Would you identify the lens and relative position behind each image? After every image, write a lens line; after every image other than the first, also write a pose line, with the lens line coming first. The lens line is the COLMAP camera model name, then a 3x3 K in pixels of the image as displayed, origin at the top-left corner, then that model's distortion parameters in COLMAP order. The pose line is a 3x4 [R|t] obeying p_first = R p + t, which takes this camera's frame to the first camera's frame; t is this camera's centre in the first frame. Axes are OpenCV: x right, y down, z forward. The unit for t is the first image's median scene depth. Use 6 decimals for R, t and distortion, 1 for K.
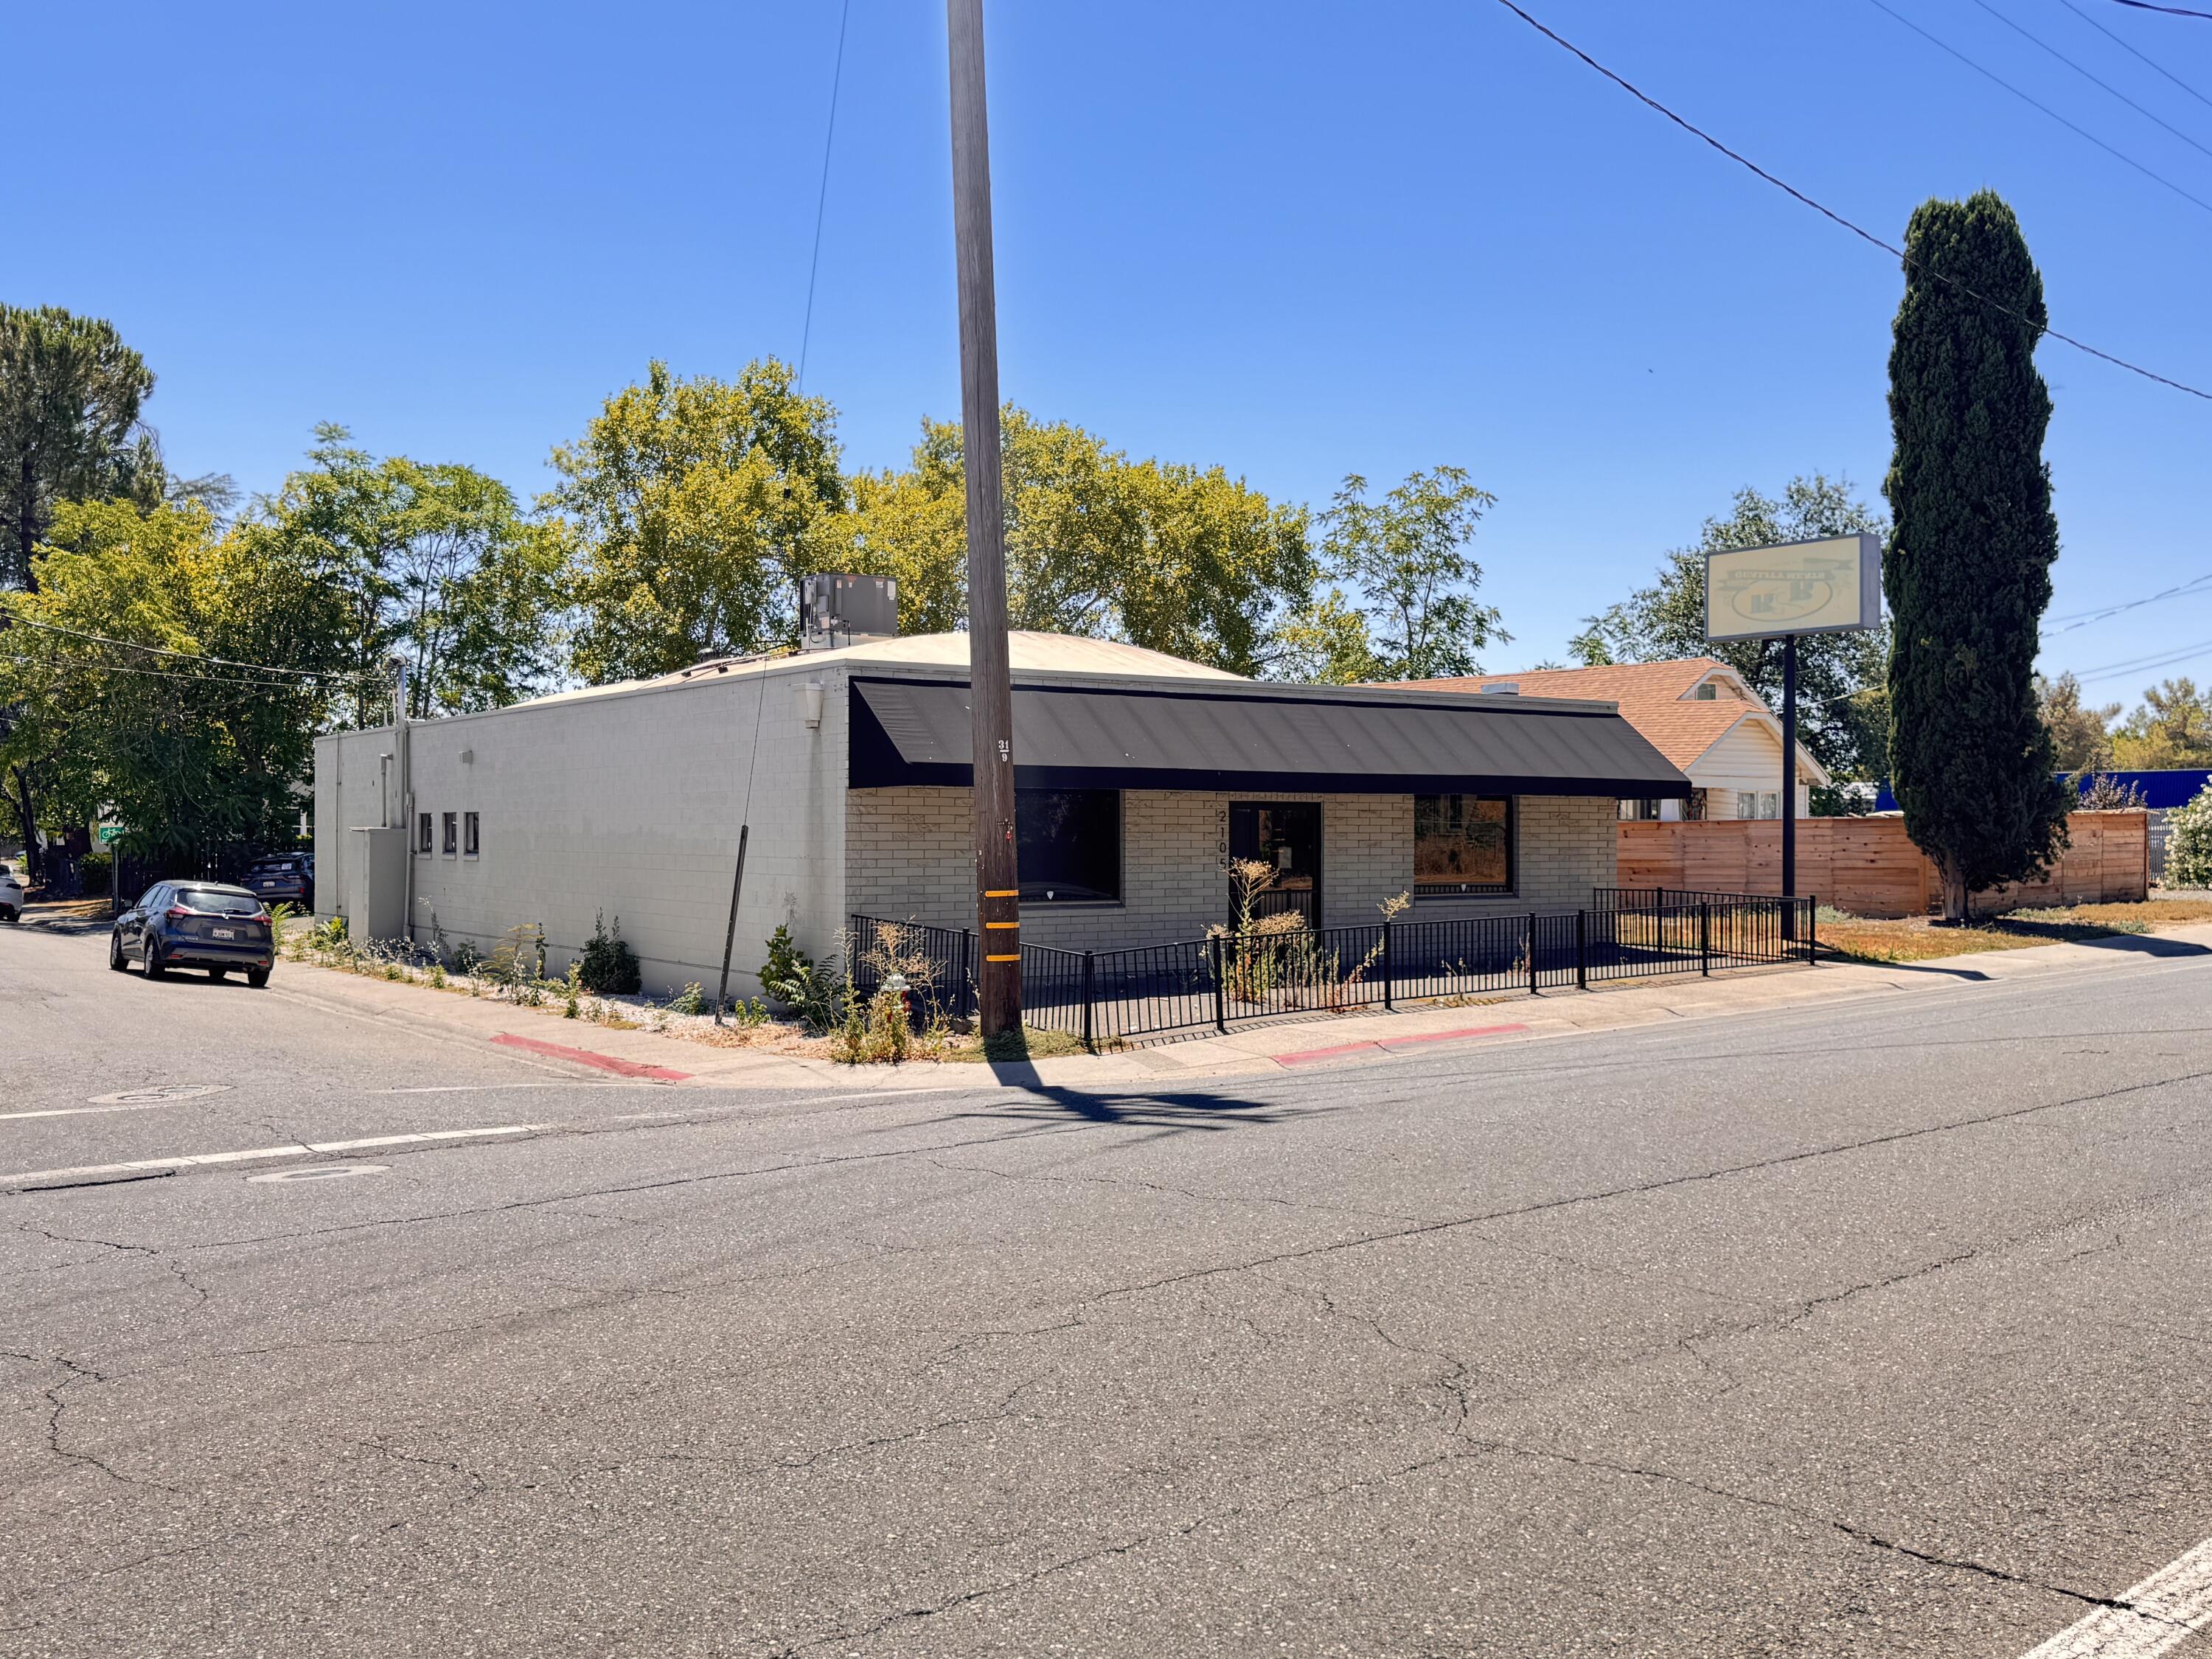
lens RADIAL K [[1951.1, 0, 1119.5], [0, 1951.1, 827.8], [0, 0, 1]] dist [0.132311, -0.234210]
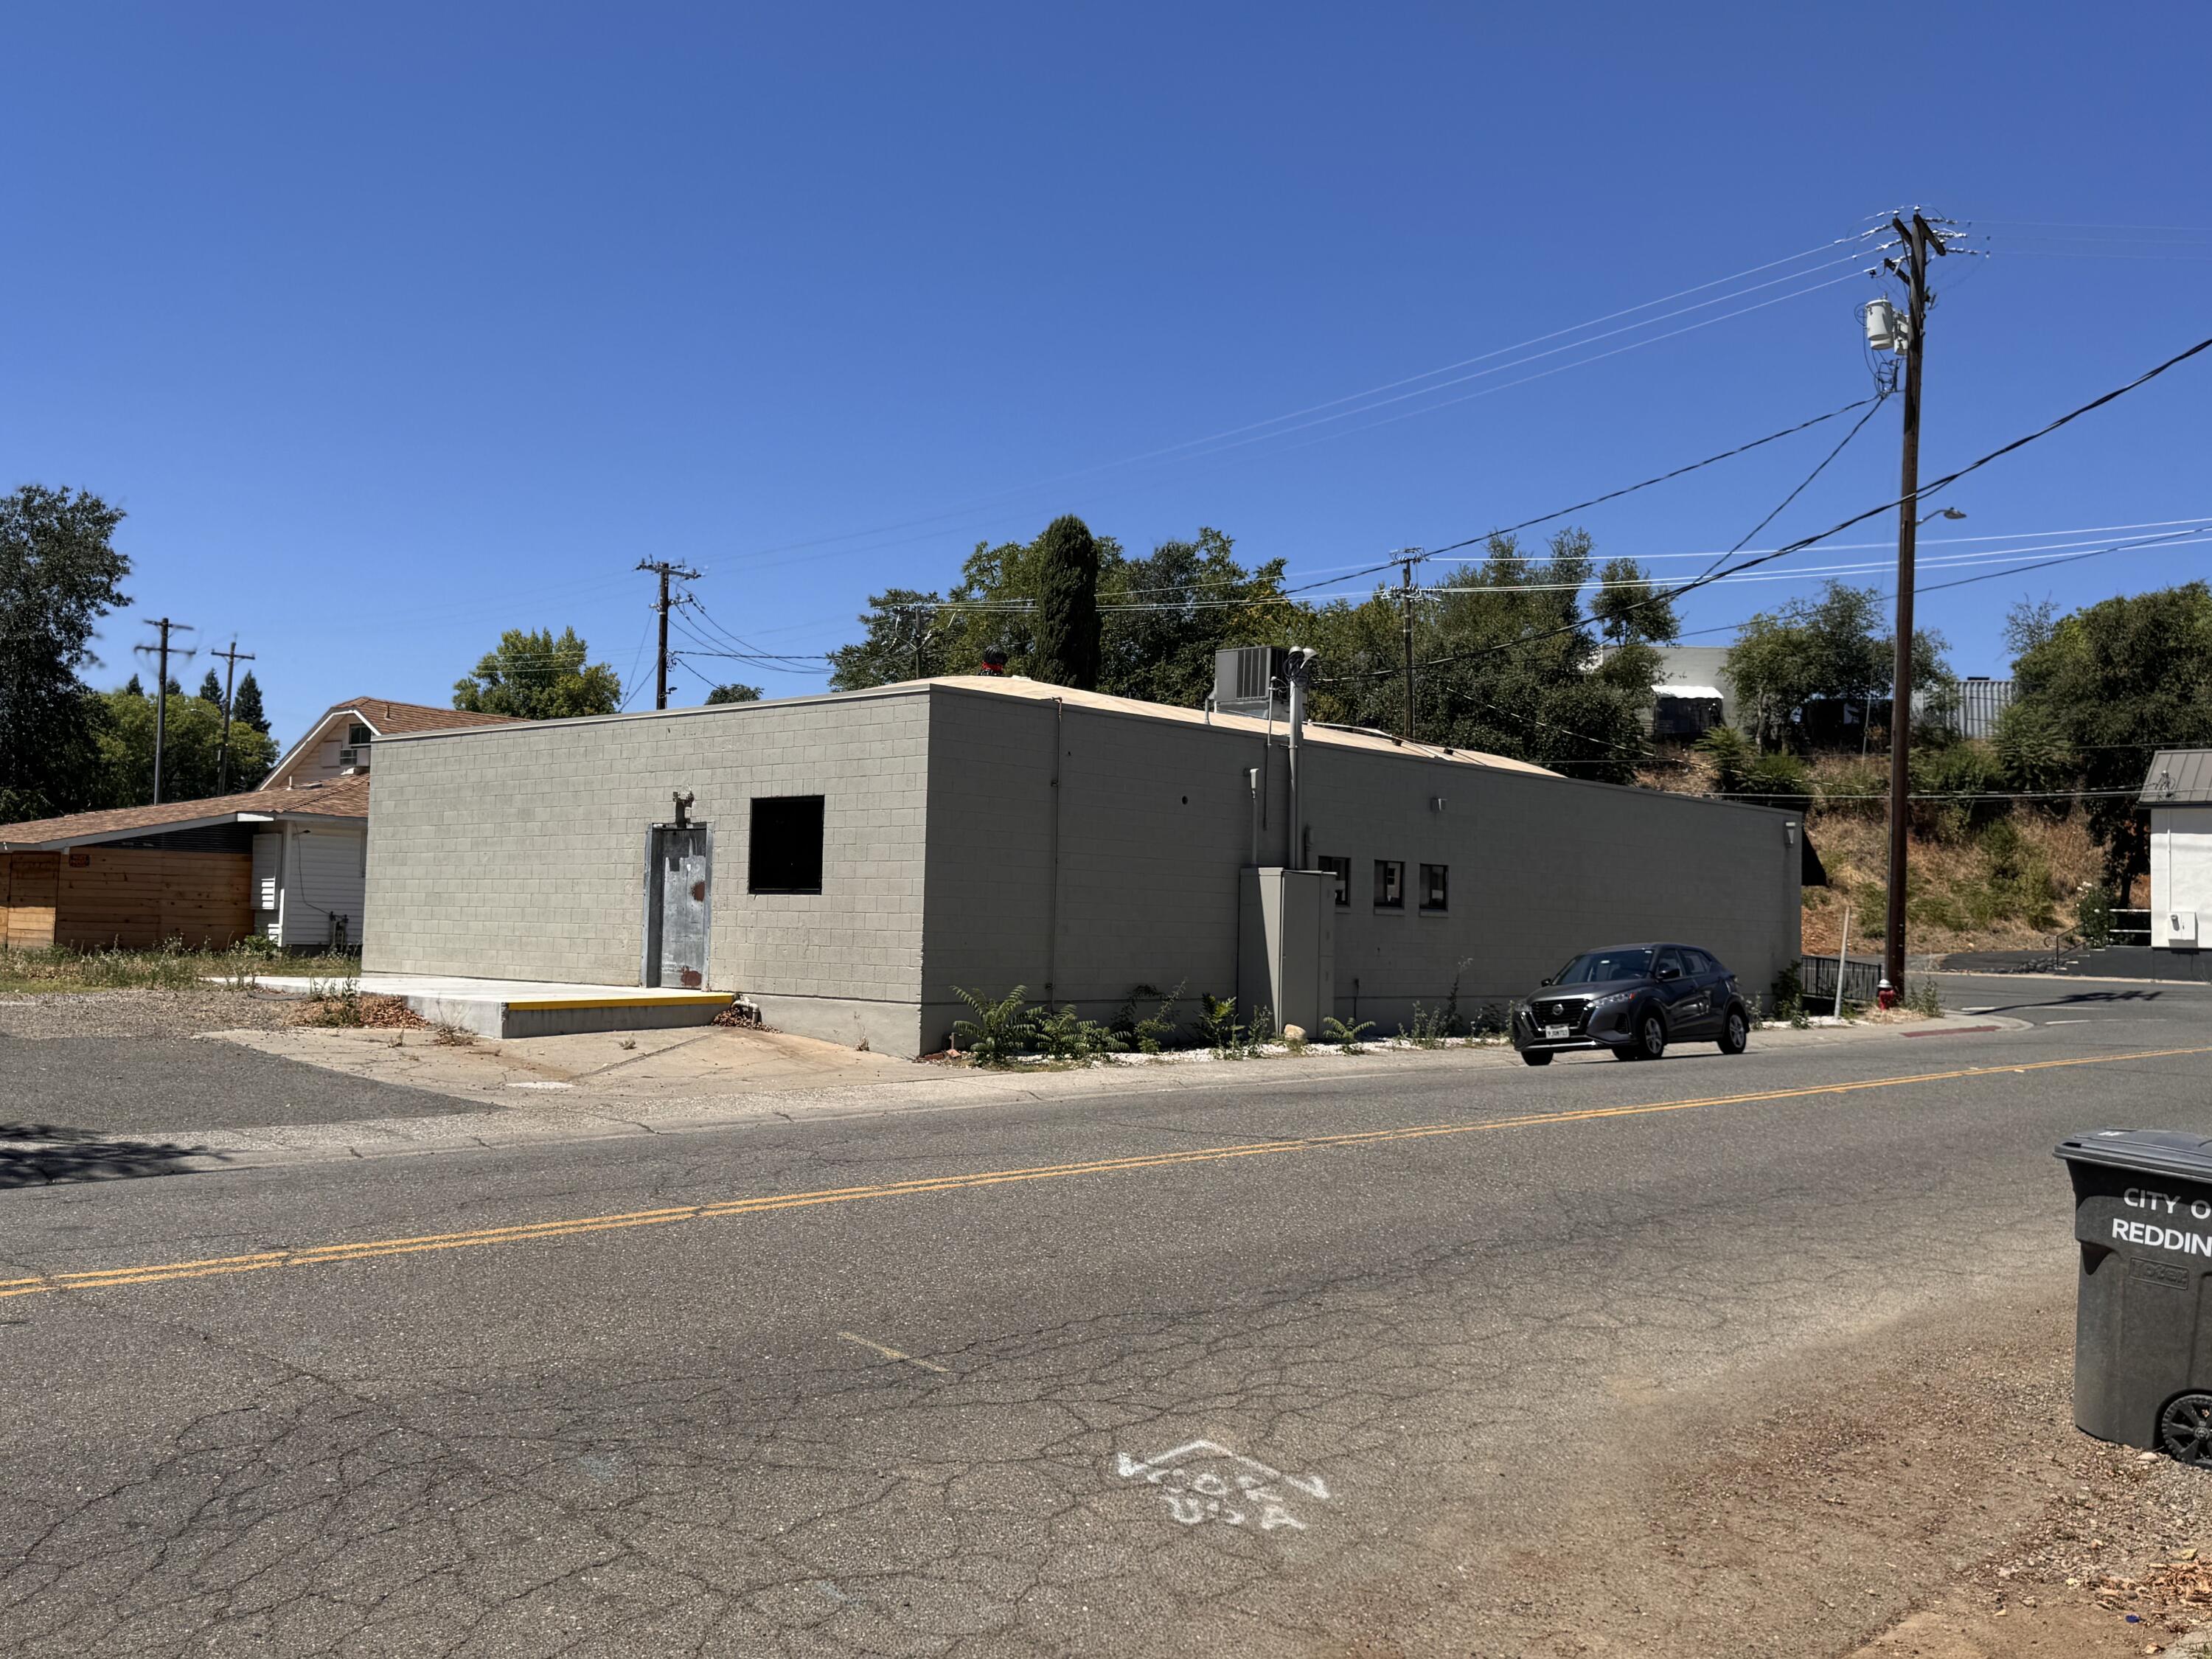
lens RADIAL K [[1951.1, 0, 1097.2], [0, 1951.1, 817.4], [0, 0, 1]] dist [0.132311, -0.234210]
pose [[-0.221800, 0.049918, 0.973814, -1.192153], [-0.027530, 0.997970, -0.057426, 0.026813], [-0.974704, -0.039546, -0.219975, 1.363622]]
